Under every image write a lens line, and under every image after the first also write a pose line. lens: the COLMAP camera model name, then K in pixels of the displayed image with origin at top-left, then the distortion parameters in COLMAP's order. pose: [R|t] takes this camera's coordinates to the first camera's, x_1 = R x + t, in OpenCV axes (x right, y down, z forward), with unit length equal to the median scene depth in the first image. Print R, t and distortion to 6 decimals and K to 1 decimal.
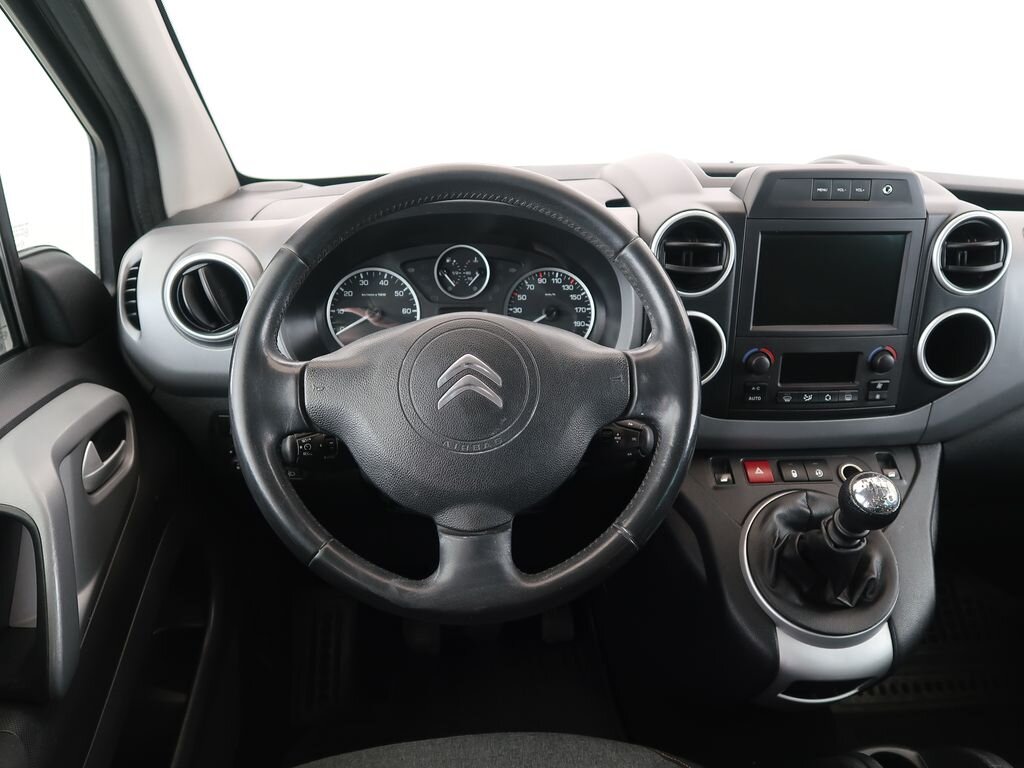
lens RADIAL K [[800.5, 0, 512.0], [0, 800.5, 384.0], [0, 0, 1]] dist [-0.026987, -0.001892]
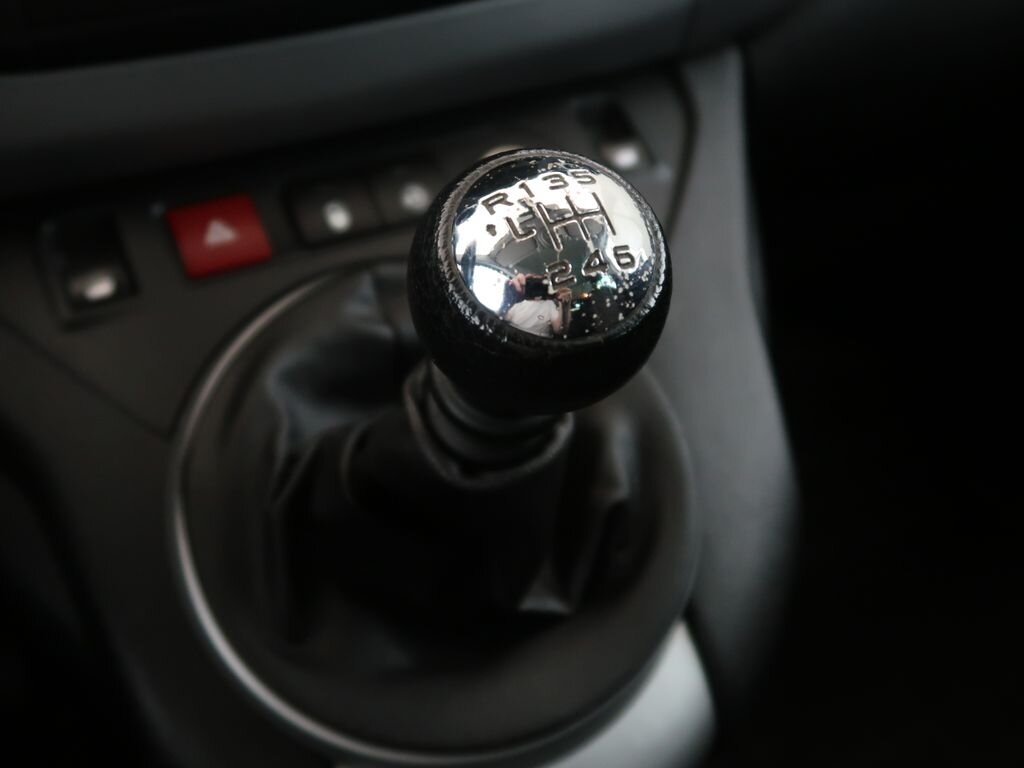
lens RADIAL K [[1082.8, 0, 512.0], [0, 1082.8, 384.0], [0, 0, 1]] dist [-0.010627, -0.006792]
pose [[0.923157, -0.260615, 0.282597, 0.311653], [0.183654, 0.944793, 0.271361, 0.080313], [-0.337717, -0.198609, 0.920055, 0.641557]]
